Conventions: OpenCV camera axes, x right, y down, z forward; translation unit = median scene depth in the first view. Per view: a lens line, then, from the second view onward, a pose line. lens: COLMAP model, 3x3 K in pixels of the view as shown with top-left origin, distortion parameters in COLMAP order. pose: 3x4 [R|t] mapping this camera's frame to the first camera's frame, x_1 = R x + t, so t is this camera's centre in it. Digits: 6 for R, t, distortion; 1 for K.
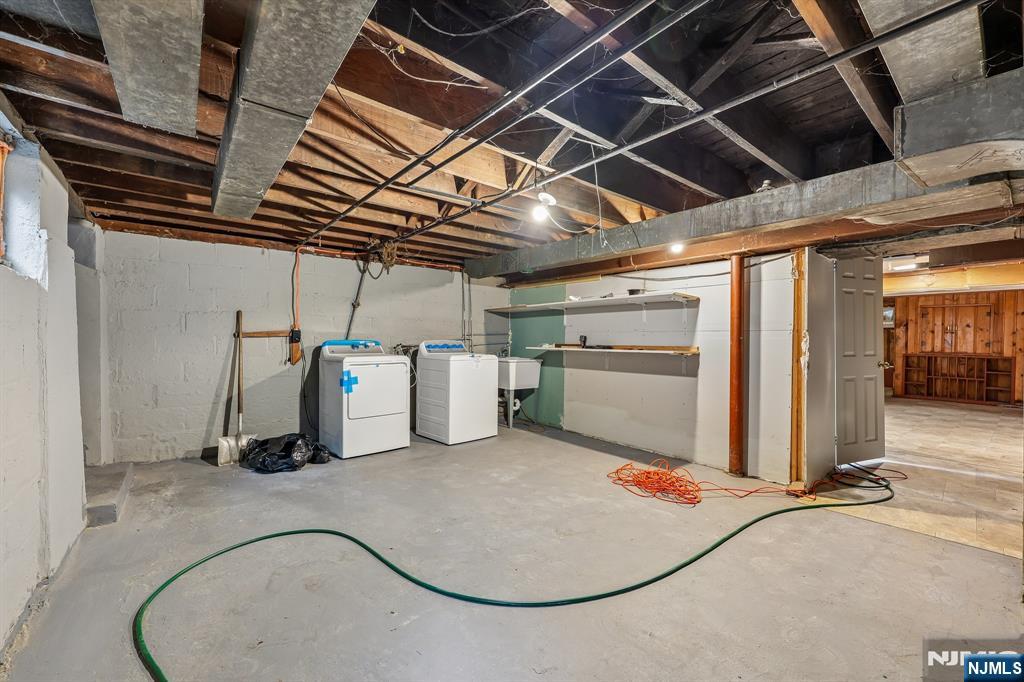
lens RADIAL K [[413.3, 0, 510.3], [0, 413.3, 338.0], [0, 0, 1]] dist [-0.001606, -0.000071]
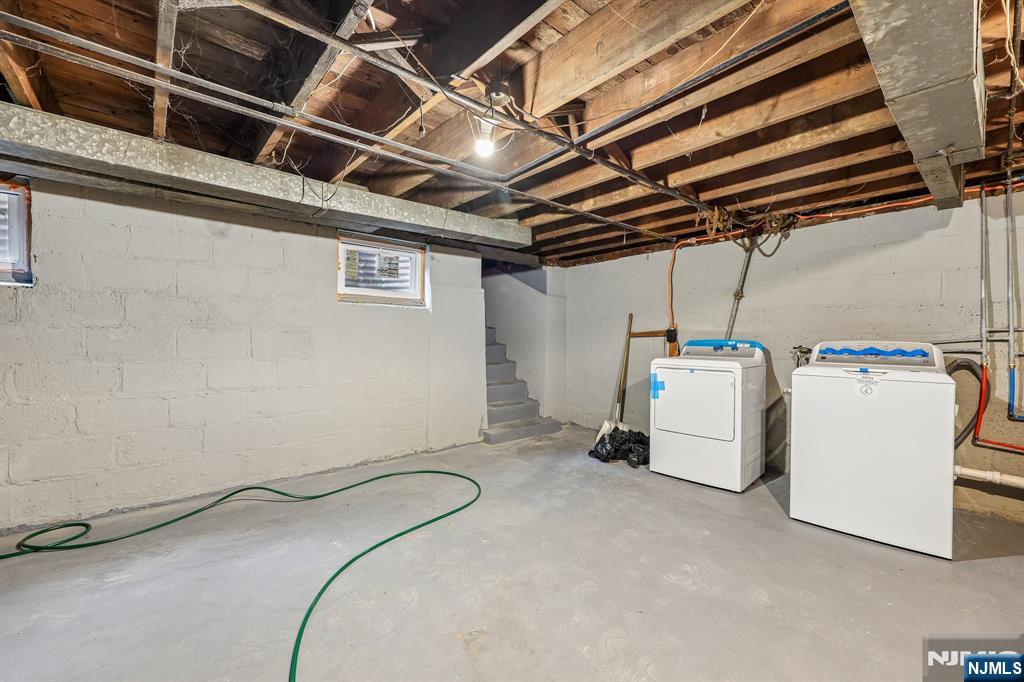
lens RADIAL K [[413.3, 0, 509.7], [0, 413.3, 340.3], [0, 0, 1]] dist [-0.001606, -0.000071]
pose [[0.035476, 0.001686, -0.999369, 0.529017], [-0.004515, 0.999989, 0.001527, 0.008182], [0.999360, 0.004458, 0.035483, 0.713729]]
